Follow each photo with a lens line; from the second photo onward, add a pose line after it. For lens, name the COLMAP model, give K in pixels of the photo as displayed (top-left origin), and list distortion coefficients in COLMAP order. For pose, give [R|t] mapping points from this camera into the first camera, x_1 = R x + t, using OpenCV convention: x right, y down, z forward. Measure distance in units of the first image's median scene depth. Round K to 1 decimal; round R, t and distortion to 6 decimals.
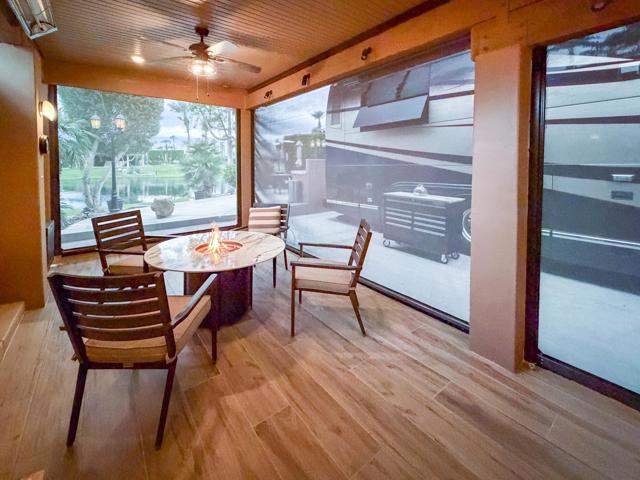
lens RADIAL K [[270.9, 0, 318.5], [0, 270.9, 177.2], [0, 0, 1]] dist [-0.000467, -0.000077]
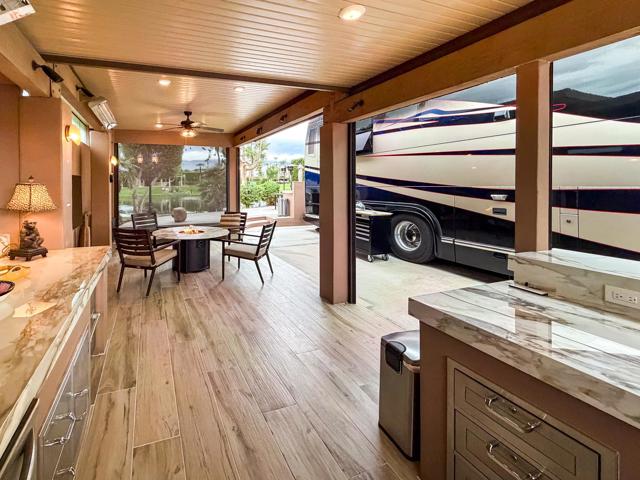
lens RADIAL K [[258.6, 0, 287.6], [0, 258.6, 190.2], [0, 0, 1]] dist [0.000396, 0.000020]
pose [[0.982075, 0.002700, -0.188472, 0.286652], [-0.007169, 0.999709, -0.023036, 0.002699], [0.188355, 0.023974, 0.981808, -0.289834]]
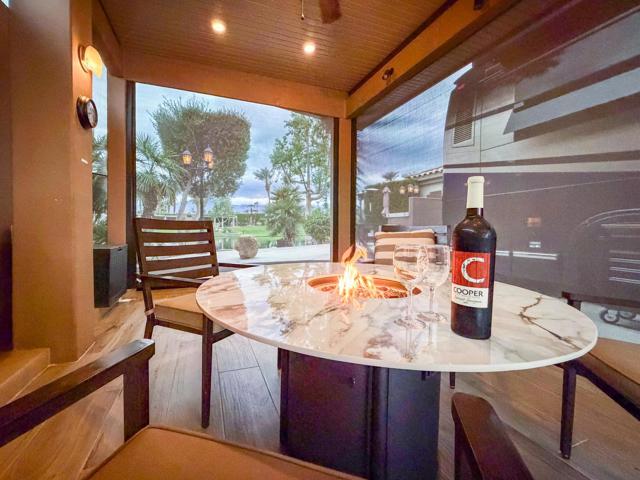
lens RADIAL K [[261.8, 0, 300.8], [0, 261.8, 235.1], [0, 0, 1]] dist [0.000473, 0.000050]
pose [[0.947774, 0.010852, -0.318759, -0.141662], [-0.015899, 0.999786, -0.013236, 0.082634], [0.318547, 0.017613, 0.947743, 0.257450]]
